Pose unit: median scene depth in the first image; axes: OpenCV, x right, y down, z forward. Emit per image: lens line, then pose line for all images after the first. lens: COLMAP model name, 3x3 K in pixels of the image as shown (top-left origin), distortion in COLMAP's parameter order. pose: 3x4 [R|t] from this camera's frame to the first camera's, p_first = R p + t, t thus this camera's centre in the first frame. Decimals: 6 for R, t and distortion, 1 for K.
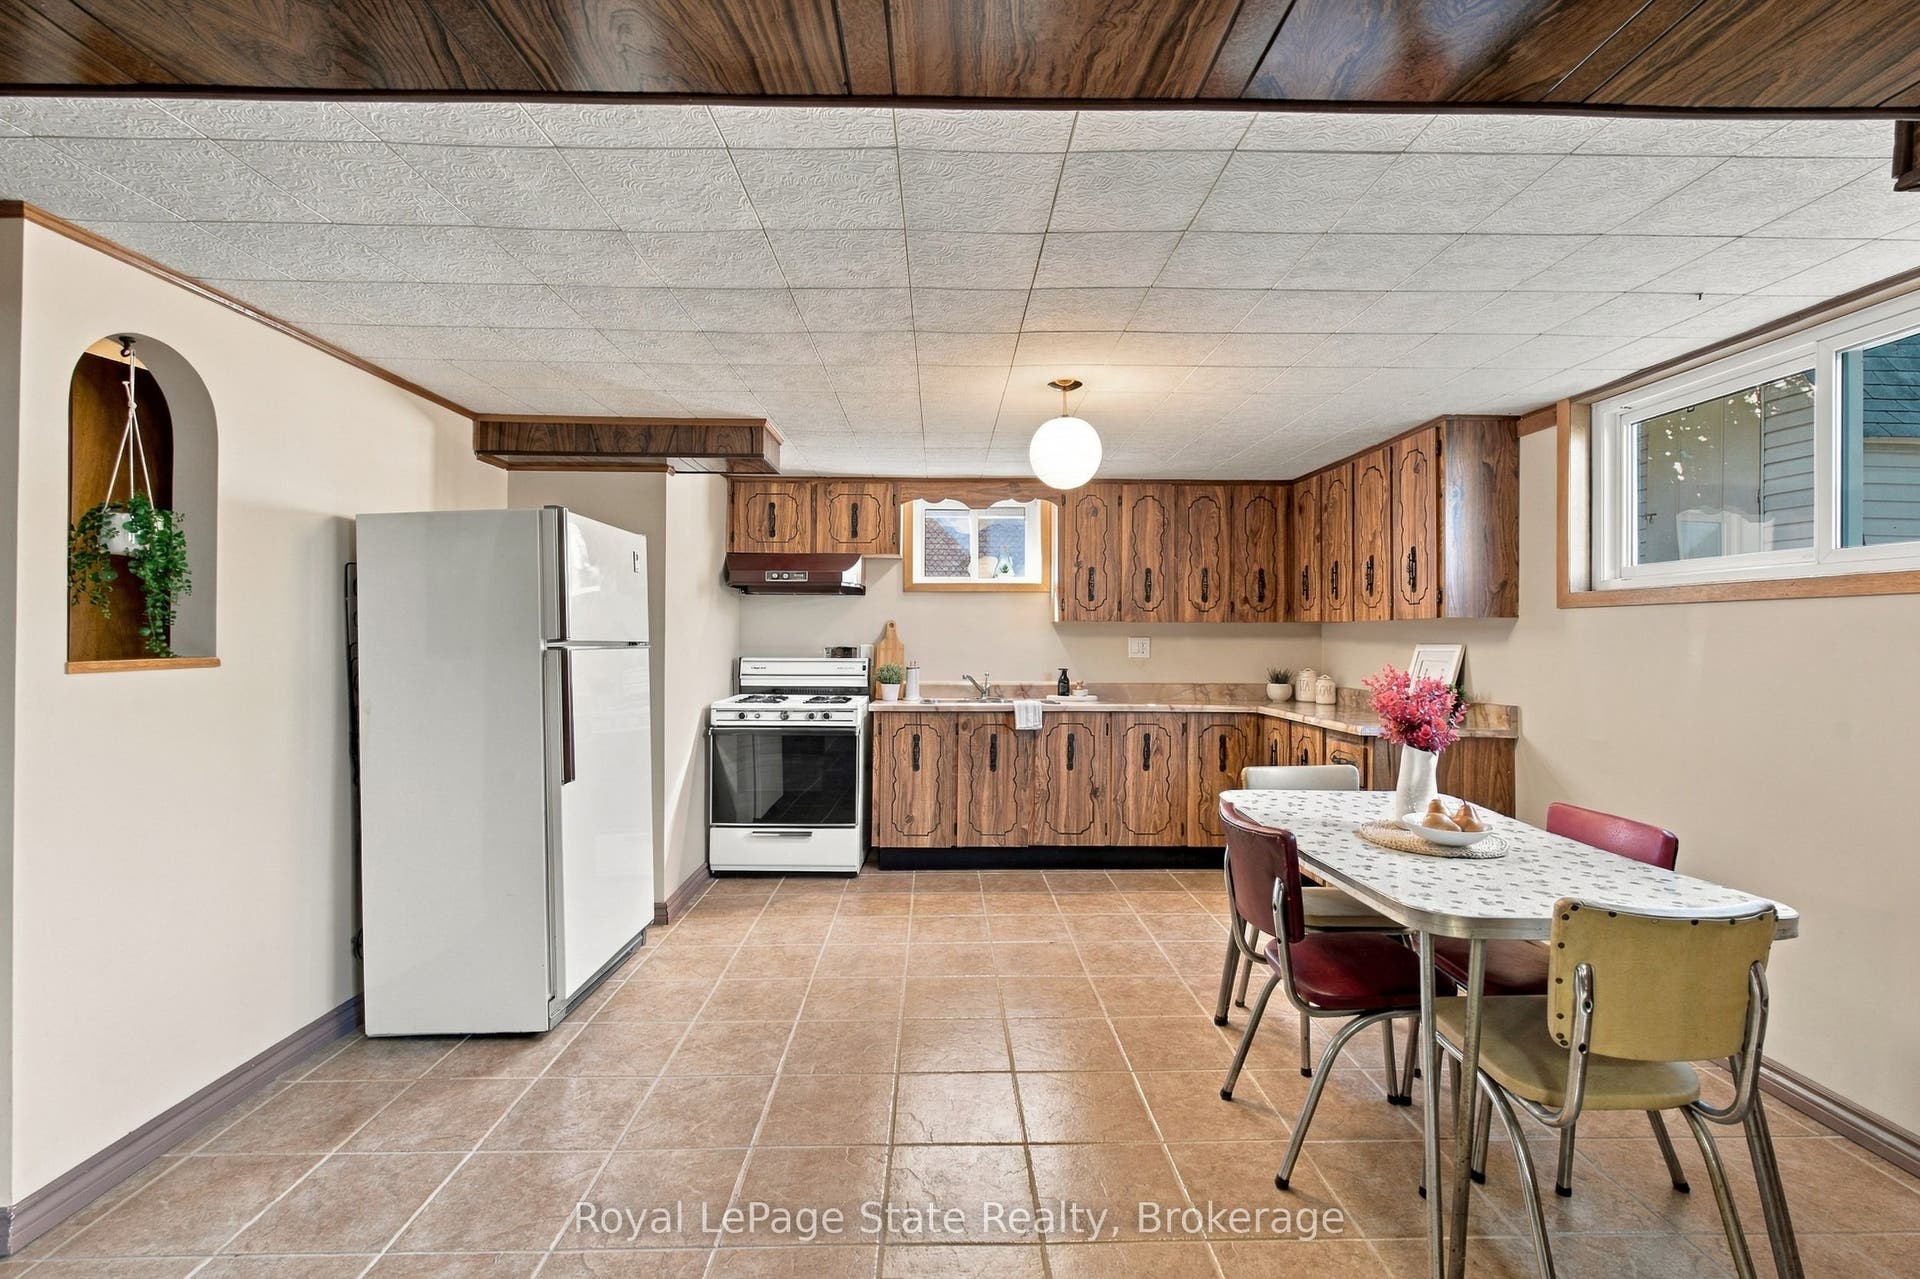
lens RADIAL K [[835.5, 0, 950.1], [0, 835.5, 635.7], [0, 0, 1]] dist [0.000162, 0.001076]
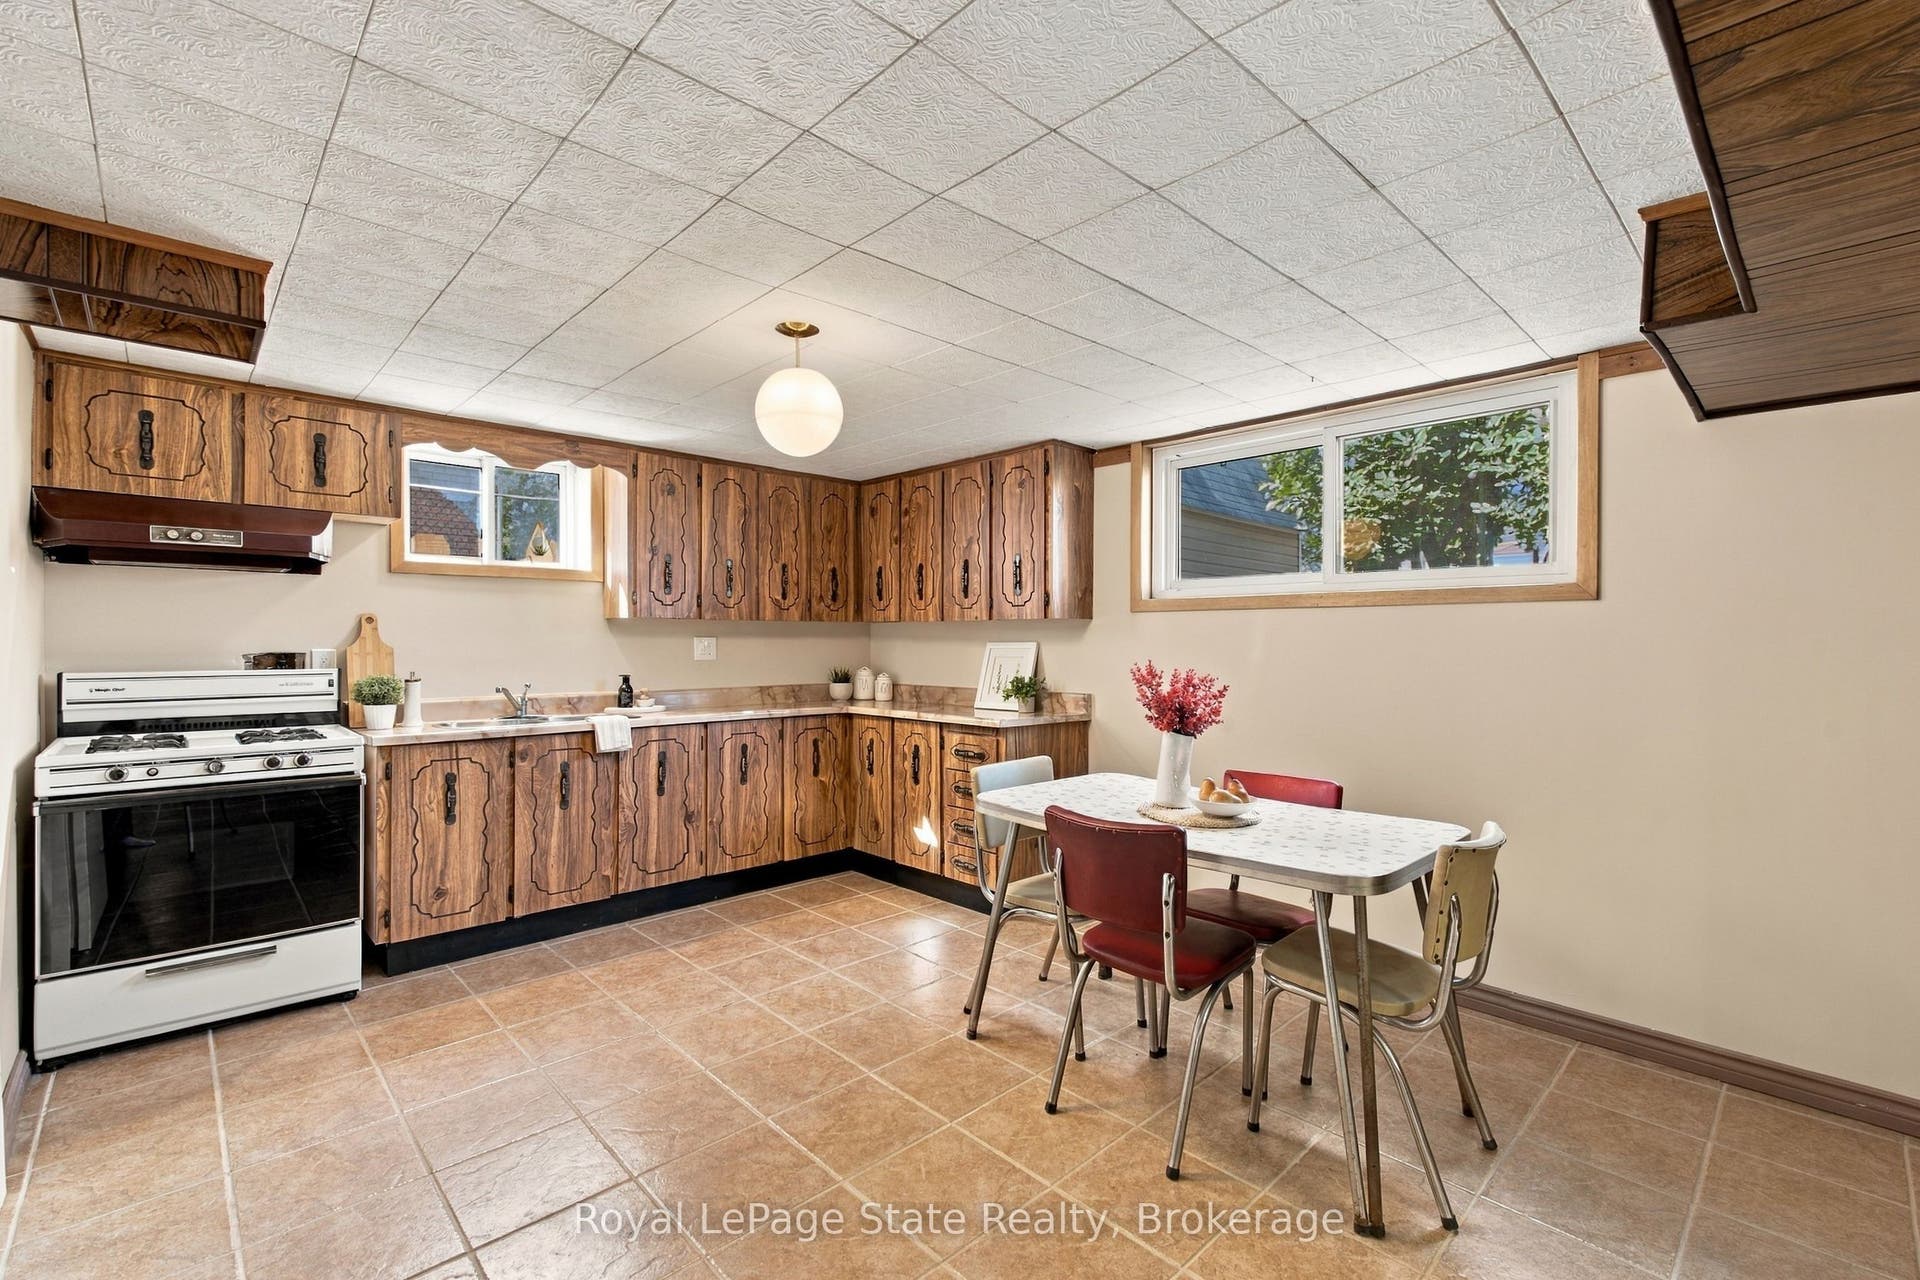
lens RADIAL K [[835.5, 0, 957.0], [0, 835.5, 646.3], [0, 0, 1]] dist [0.000162, 0.001076]
pose [[0.740654, -0.008641, 0.671831, -0.198217], [0.001440, 0.999935, 0.011273, 0.002563], [-0.671885, -0.007381, 0.740619, 0.182713]]
